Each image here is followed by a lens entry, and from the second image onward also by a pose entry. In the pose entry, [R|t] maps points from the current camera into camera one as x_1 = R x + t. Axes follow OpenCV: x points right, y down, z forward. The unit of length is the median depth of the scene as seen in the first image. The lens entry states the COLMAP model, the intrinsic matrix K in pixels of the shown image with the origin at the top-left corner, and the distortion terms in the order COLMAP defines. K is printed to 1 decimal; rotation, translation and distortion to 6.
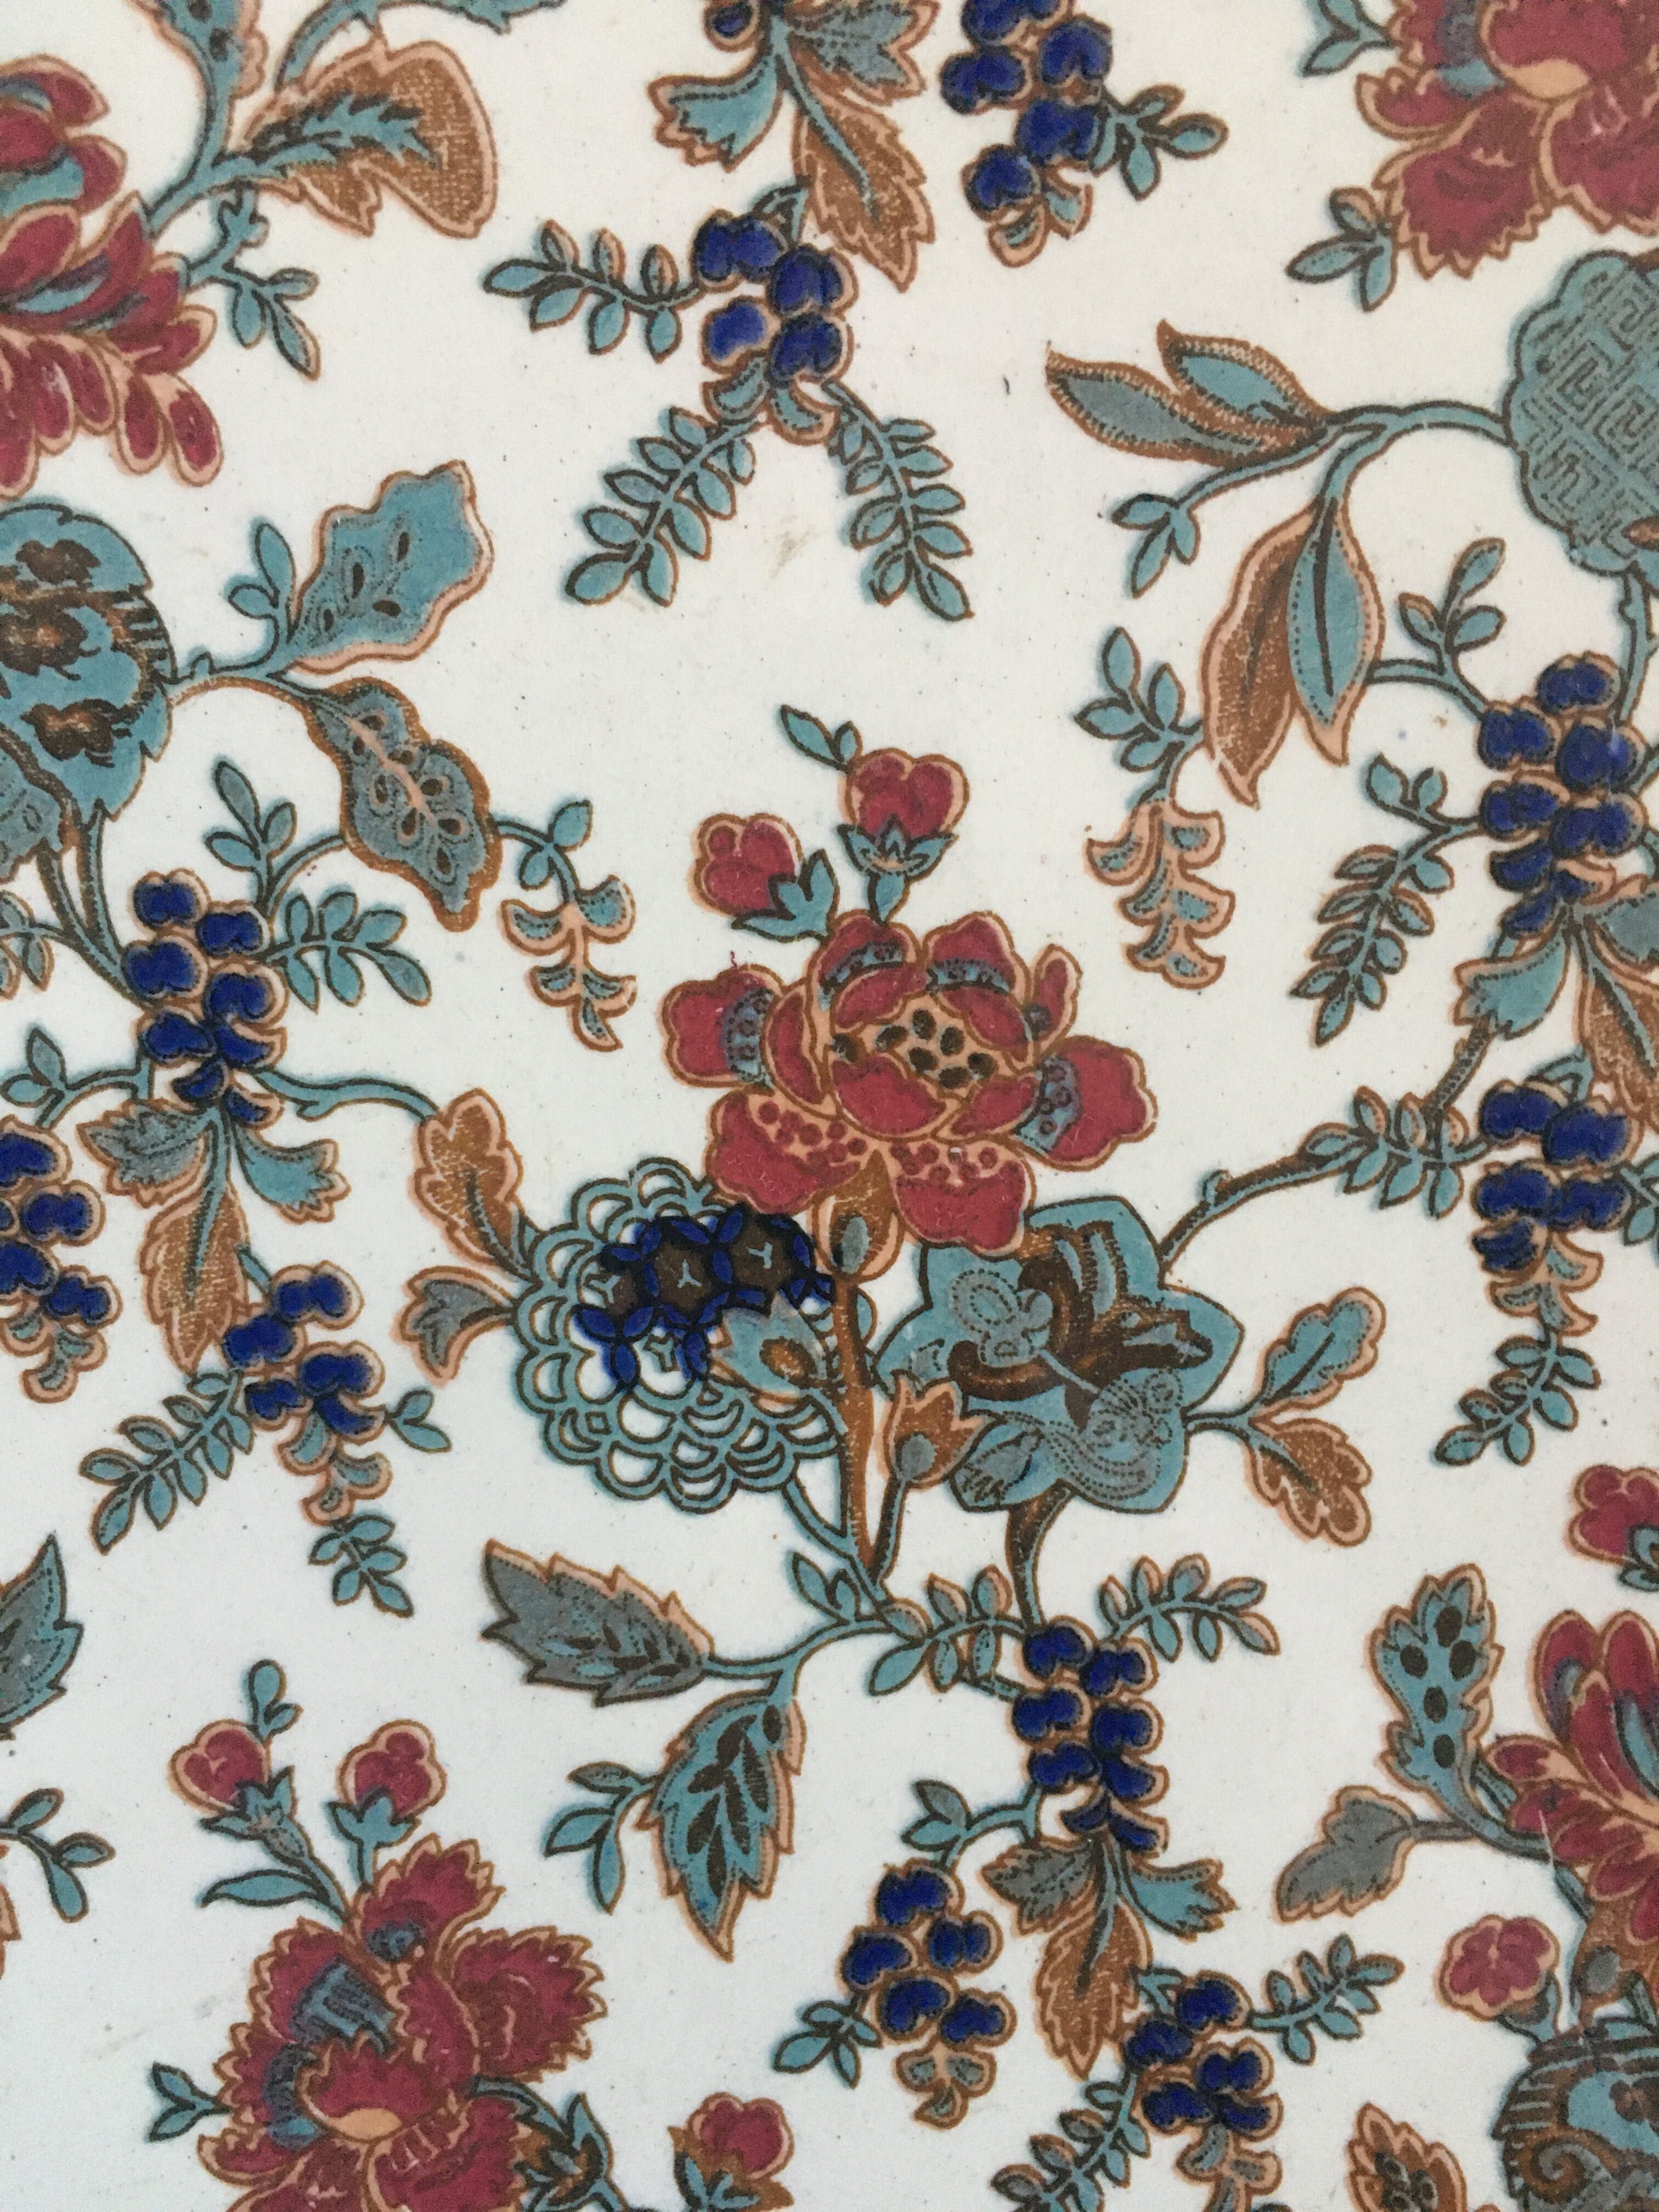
lens RADIAL K [[1838.8, 0, 829.6], [0, 1838.8, 1124.0], [0, 0, 1]] dist [0.002830, -0.056879]
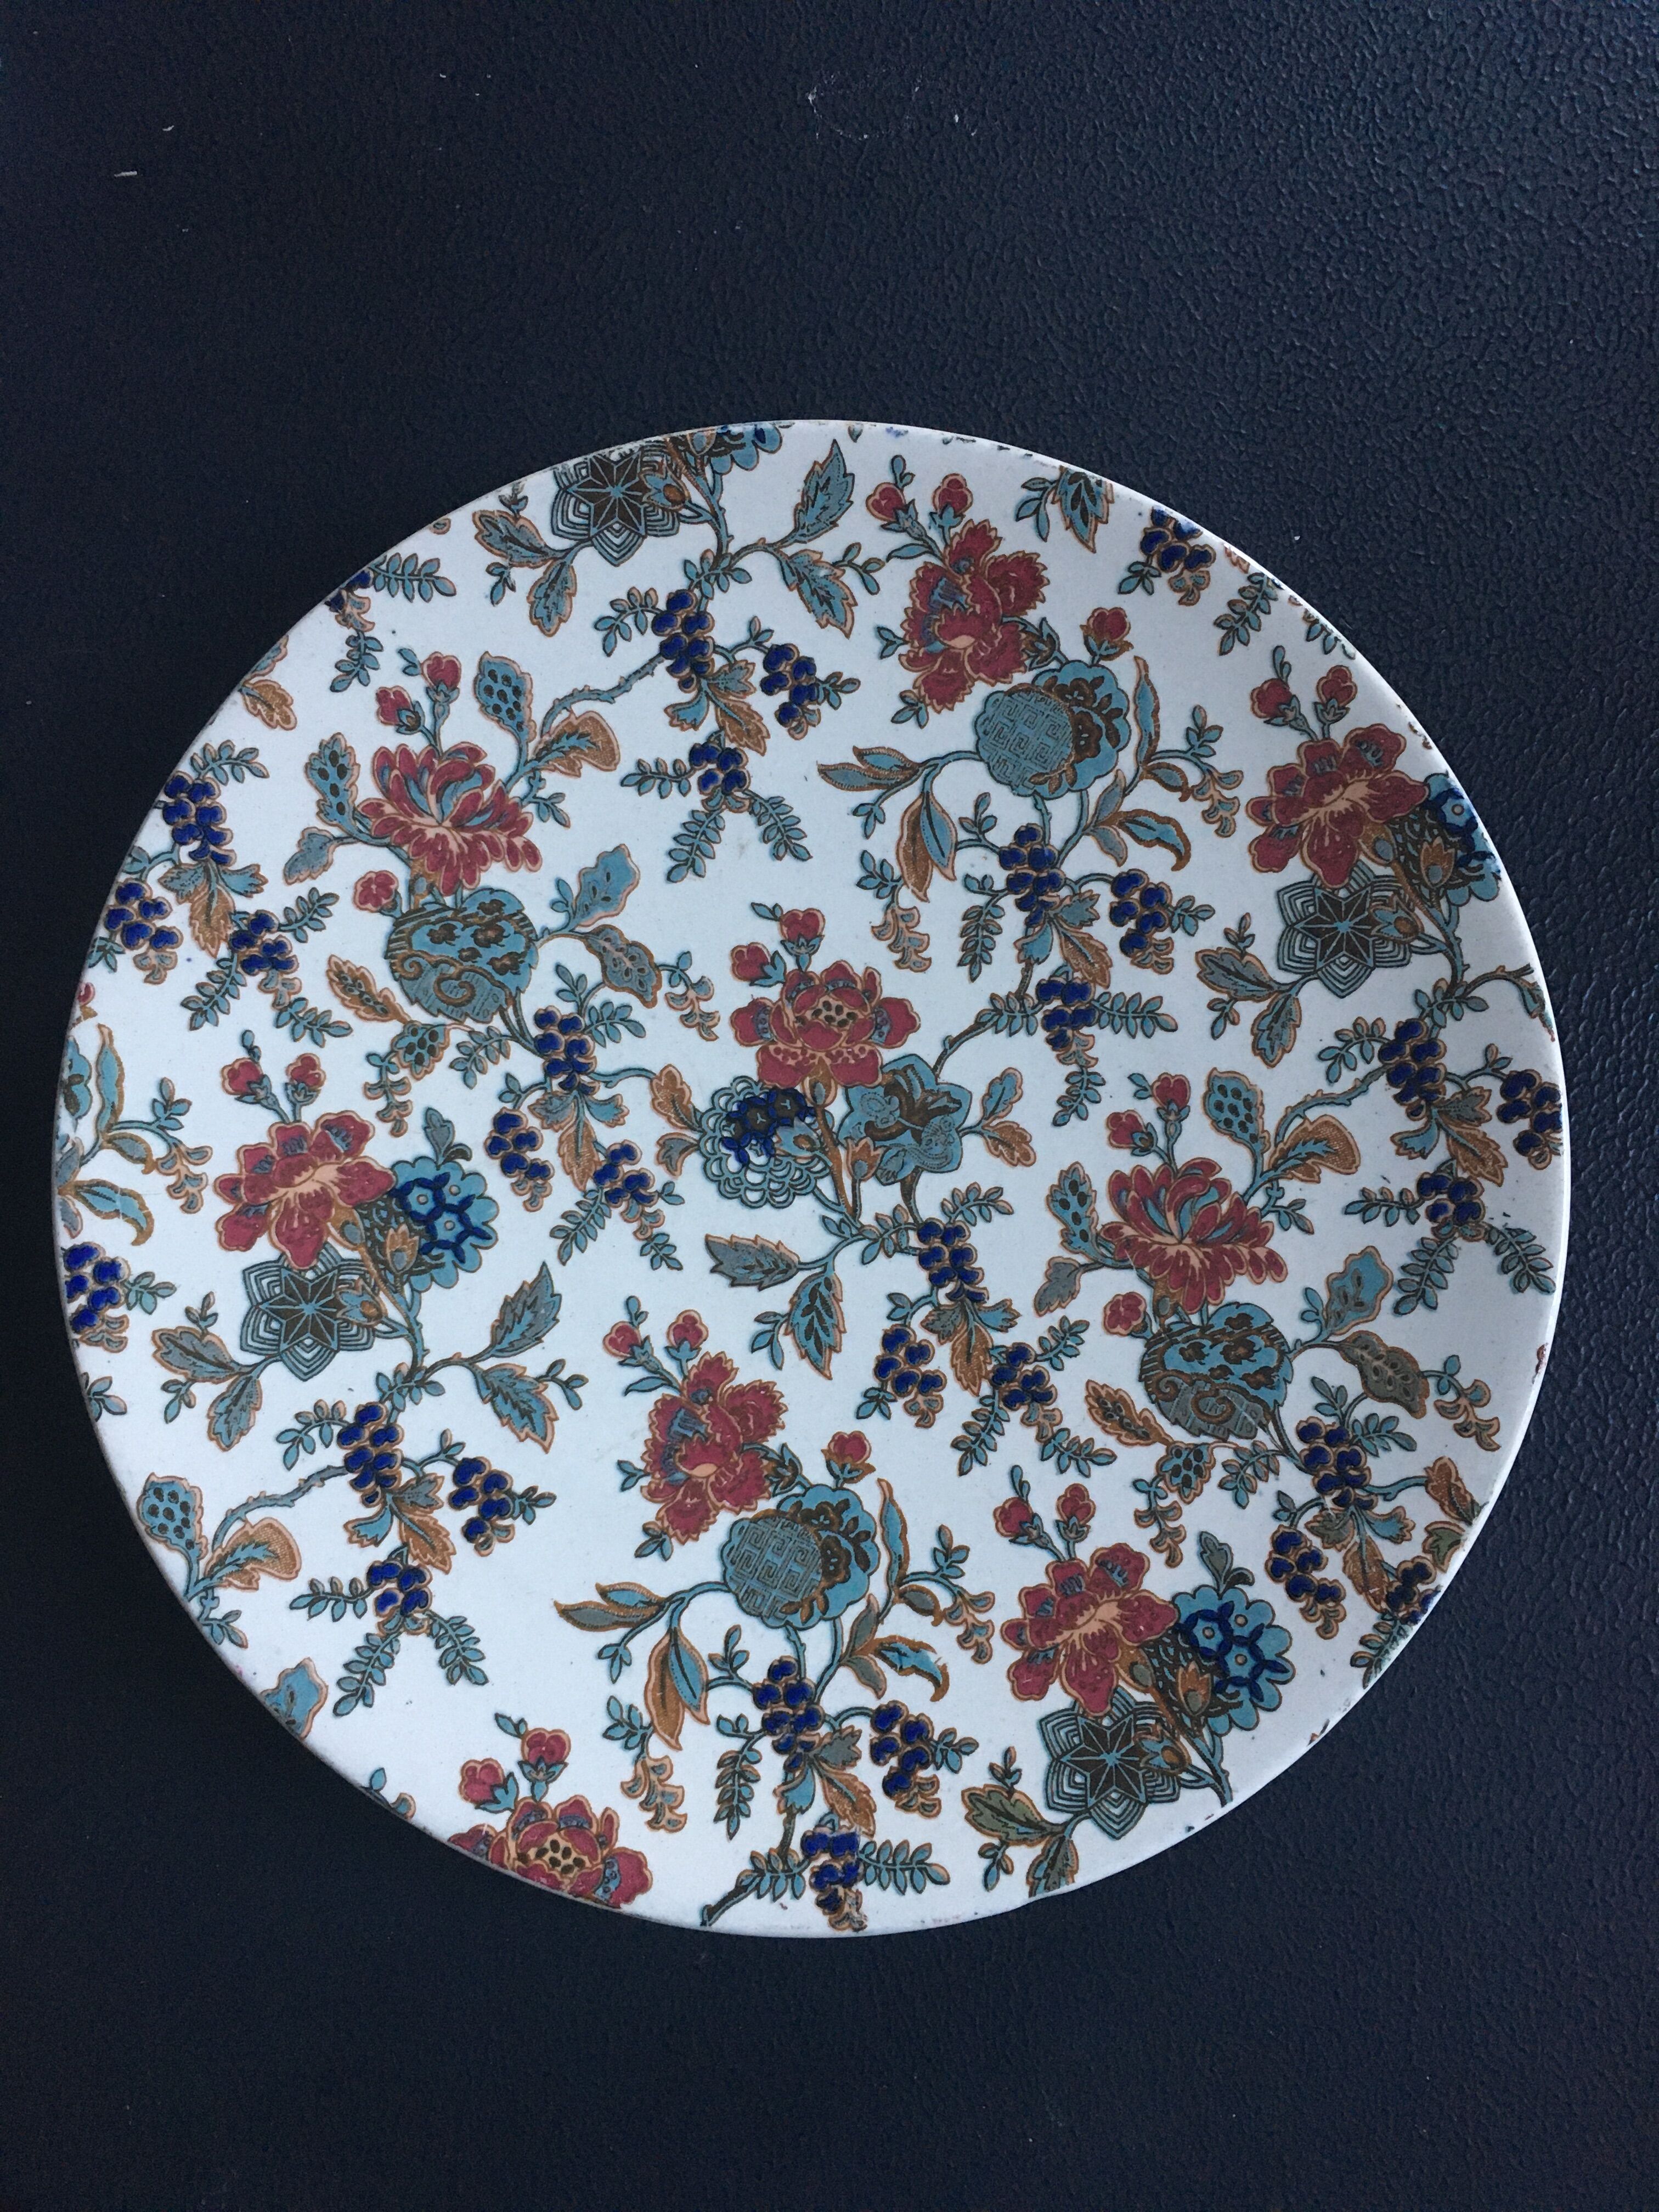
lens RADIAL K [[1838.8, 0, 826.5], [0, 1838.8, 1098.5], [0, 0, 1]] dist [0.002830, -0.056879]
pose [[0.977620, -0.210349, -0.003510, 0.031341], [0.207550, 0.967070, -0.147305, 0.469427], [0.034380, 0.143280, 0.989085, -1.625706]]
